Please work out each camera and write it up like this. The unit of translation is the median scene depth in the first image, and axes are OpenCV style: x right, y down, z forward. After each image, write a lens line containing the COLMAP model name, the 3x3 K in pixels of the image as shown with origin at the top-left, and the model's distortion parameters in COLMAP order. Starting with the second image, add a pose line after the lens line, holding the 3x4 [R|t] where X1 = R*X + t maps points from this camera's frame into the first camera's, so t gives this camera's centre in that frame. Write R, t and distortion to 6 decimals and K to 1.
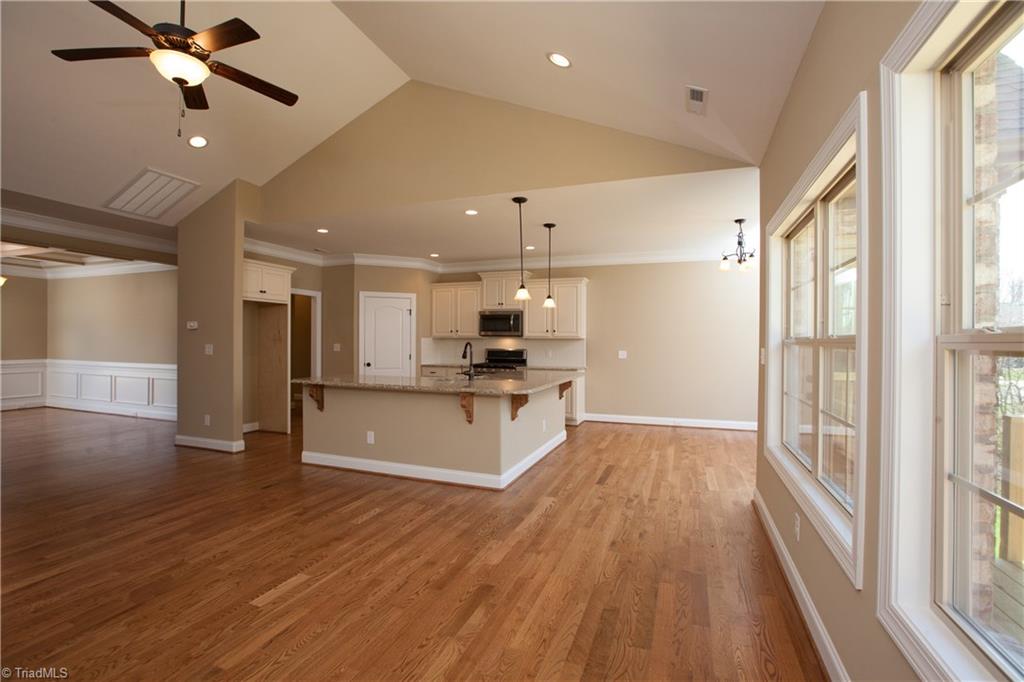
lens RADIAL K [[451.5, 0, 512.0], [0, 451.5, 341.0], [0, 0, 1]] dist [-0.000148, -0.000074]
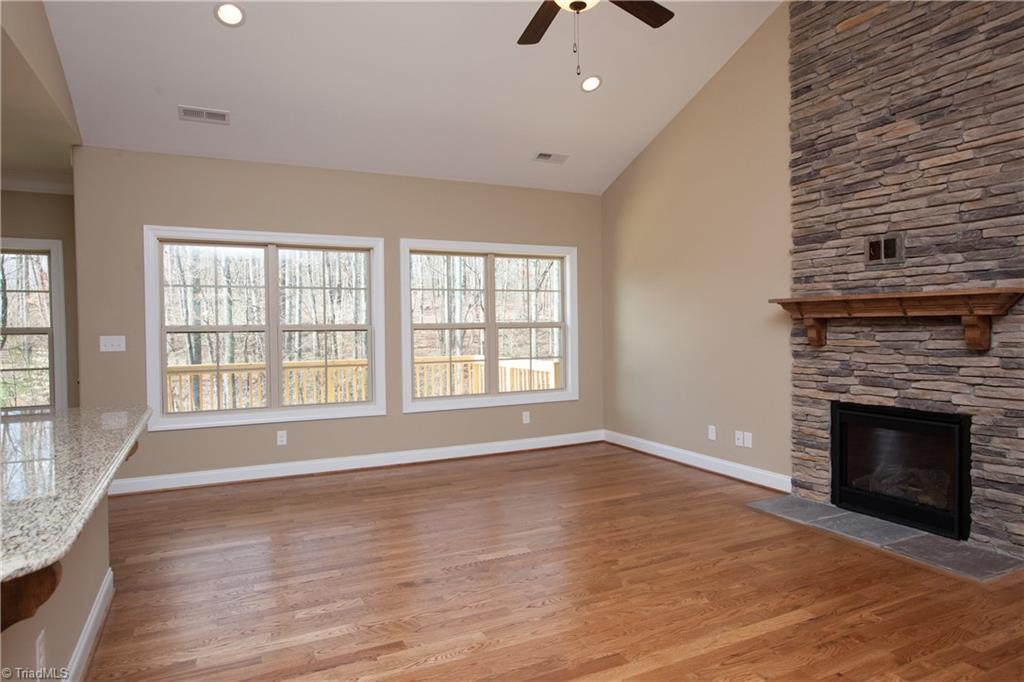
lens RADIAL K [[620.4, 0, 512.0], [0, 620.4, 341.0], [0, 0, 1]] dist [-0.001063, -0.000153]
pose [[-0.727311, -0.013891, 0.686168, -1.283119], [0.008326, 0.999543, 0.029061, 0.006040], [-0.686258, 0.026849, -0.726863, 1.718858]]
